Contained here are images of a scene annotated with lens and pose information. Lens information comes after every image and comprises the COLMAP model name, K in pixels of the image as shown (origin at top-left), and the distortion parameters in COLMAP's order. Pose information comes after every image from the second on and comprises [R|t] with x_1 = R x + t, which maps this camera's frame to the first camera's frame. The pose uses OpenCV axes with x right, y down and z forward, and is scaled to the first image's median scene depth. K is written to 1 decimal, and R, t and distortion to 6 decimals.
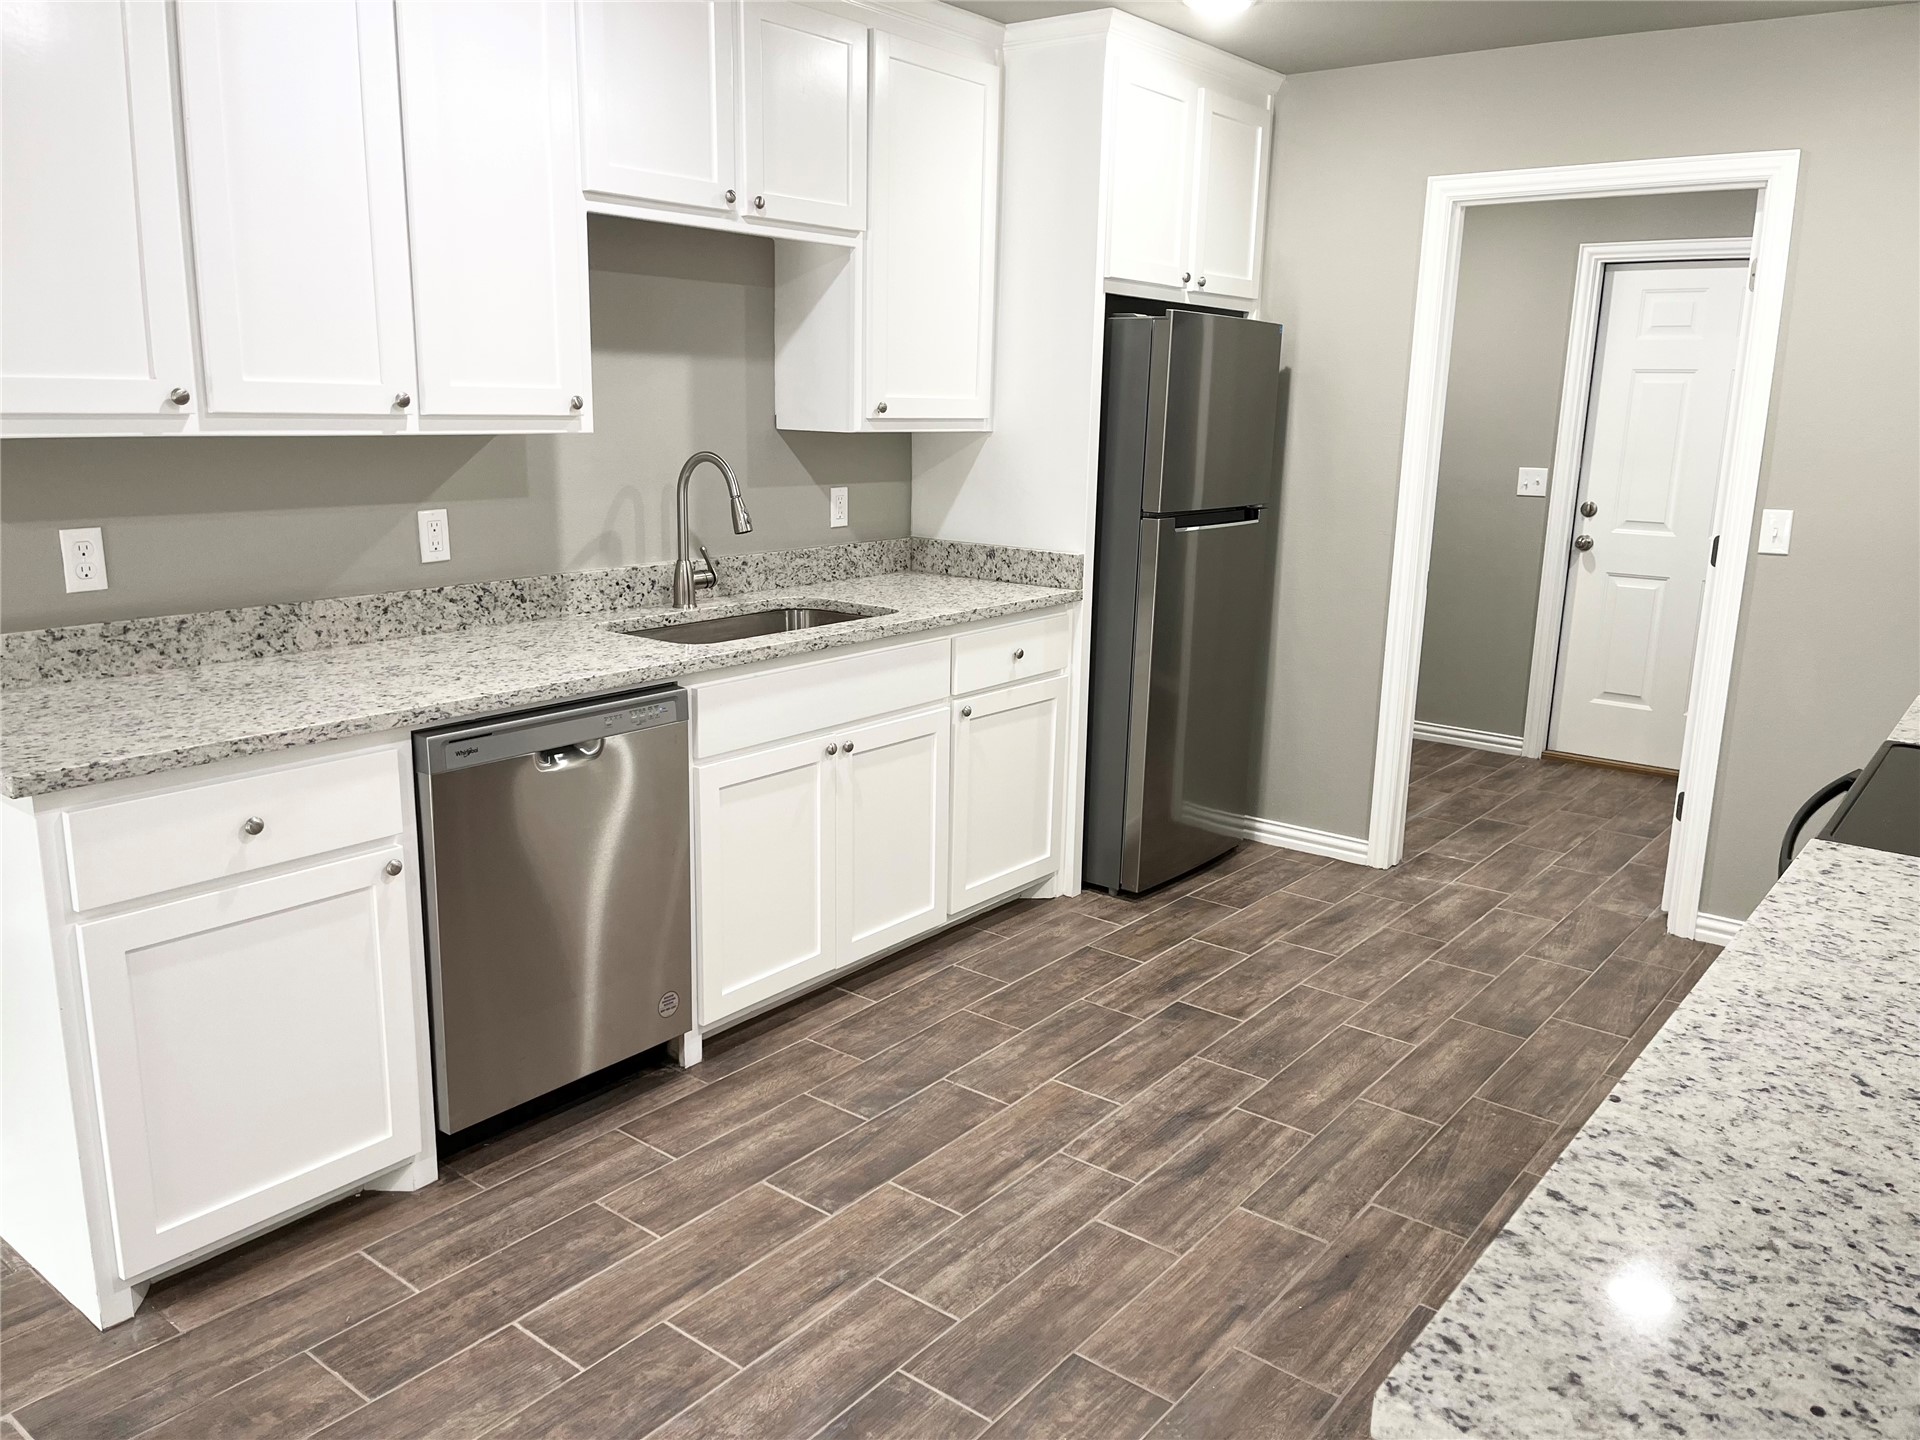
lens RADIAL K [[1464.0, 0, 940.0], [0, 1464.0, 722.5], [0, 0, 1]] dist [0.038225, -0.034397]
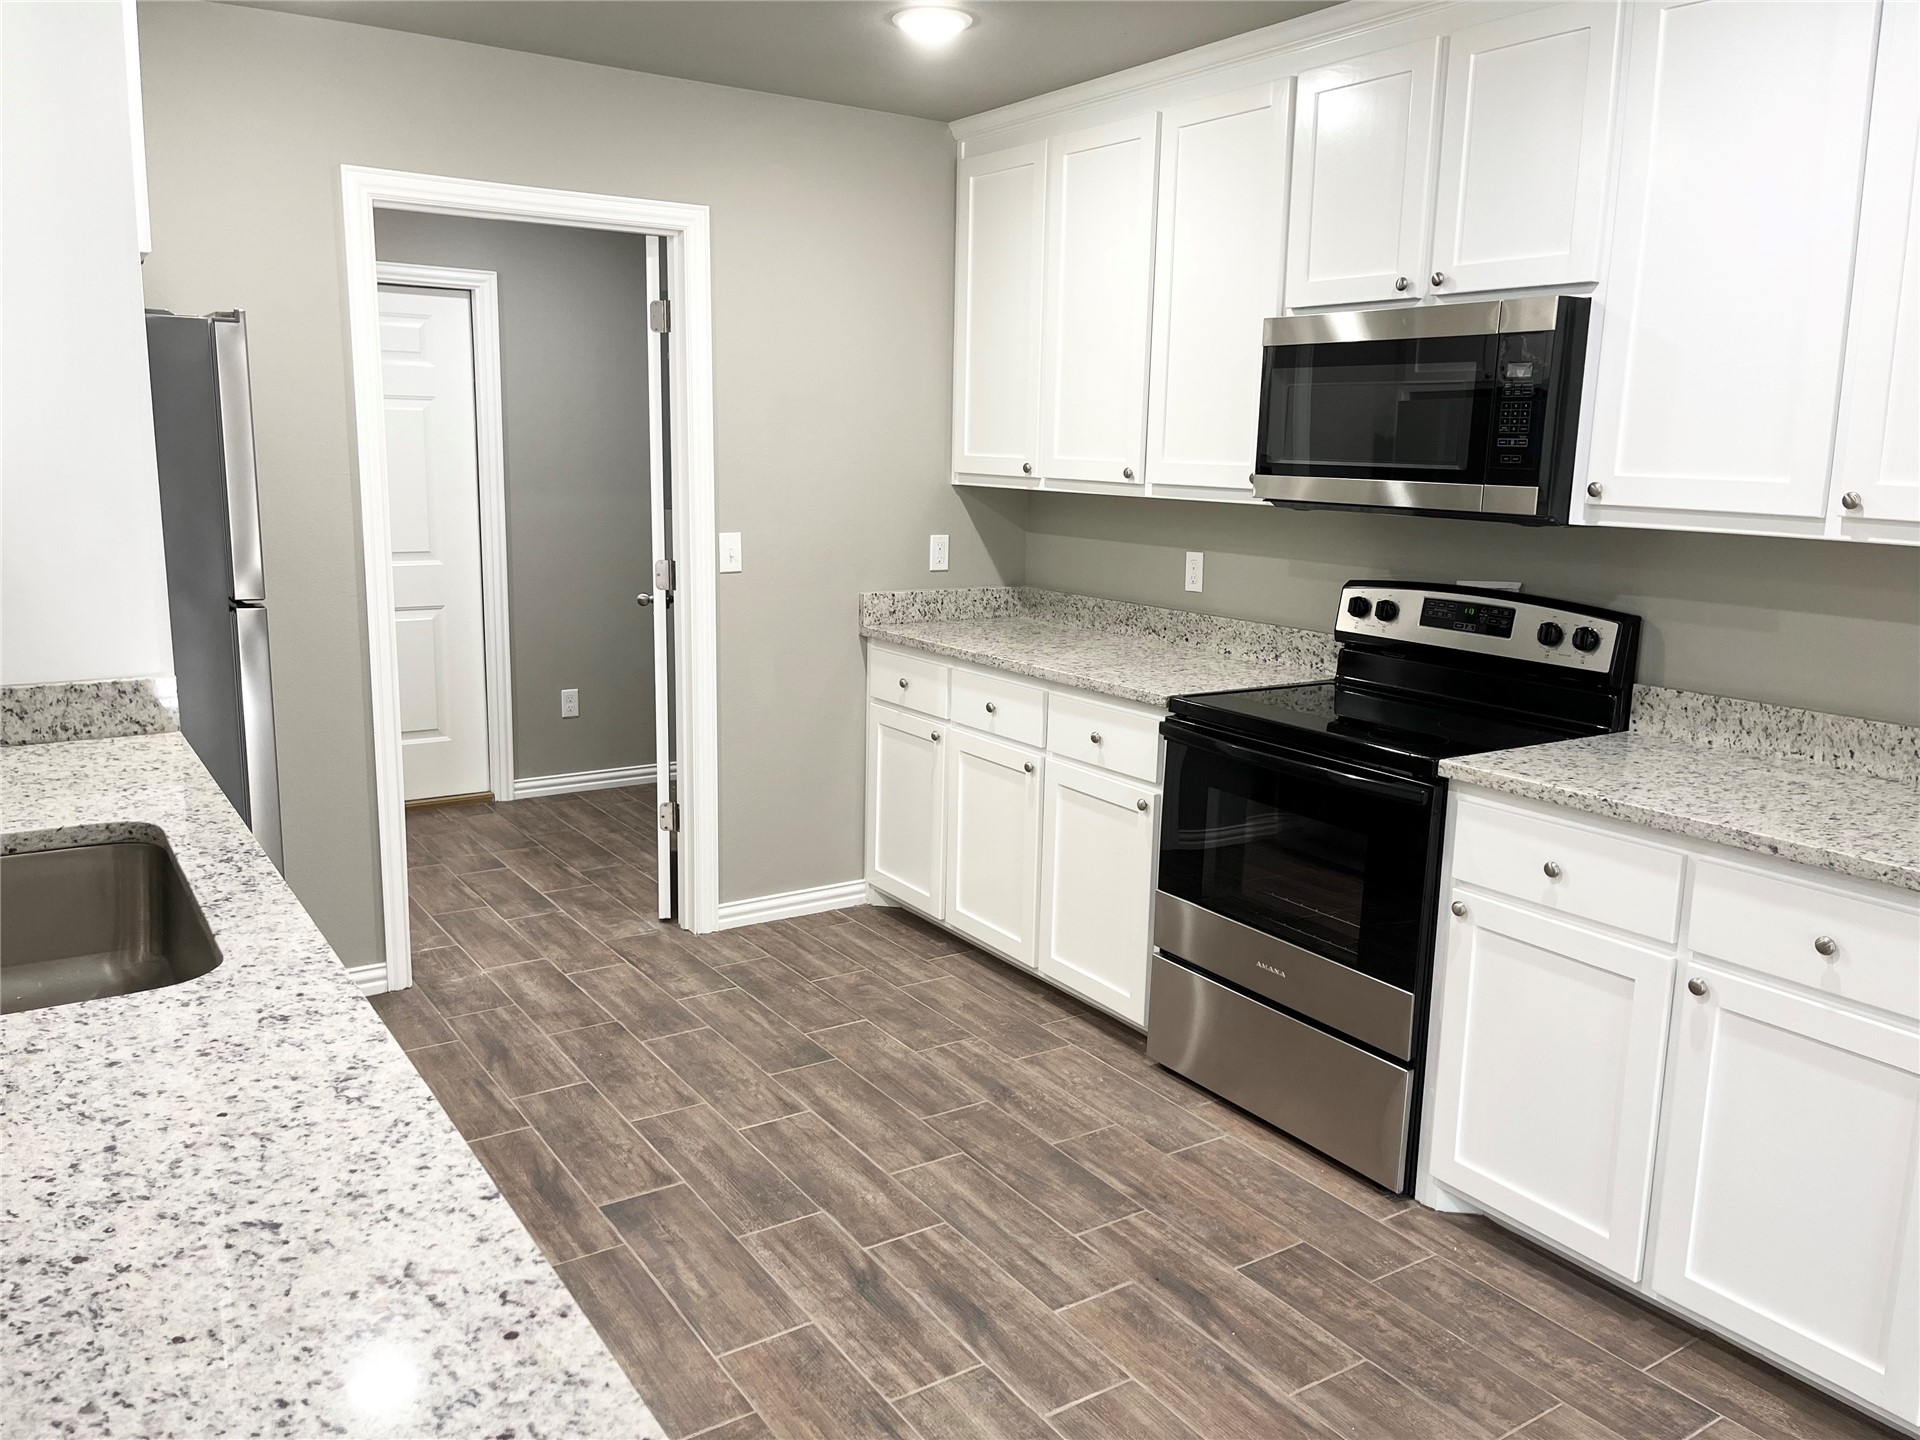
lens RADIAL K [[1464.0, 0, 987.4], [0, 1464.0, 691.2], [0, 0, 1]] dist [0.038225, -0.034397]
pose [[0.306640, -0.179848, 0.934680, -0.451918], [0.203364, 0.971691, 0.120252, -0.126686], [-0.929847, 0.153206, 0.334534, 0.501177]]
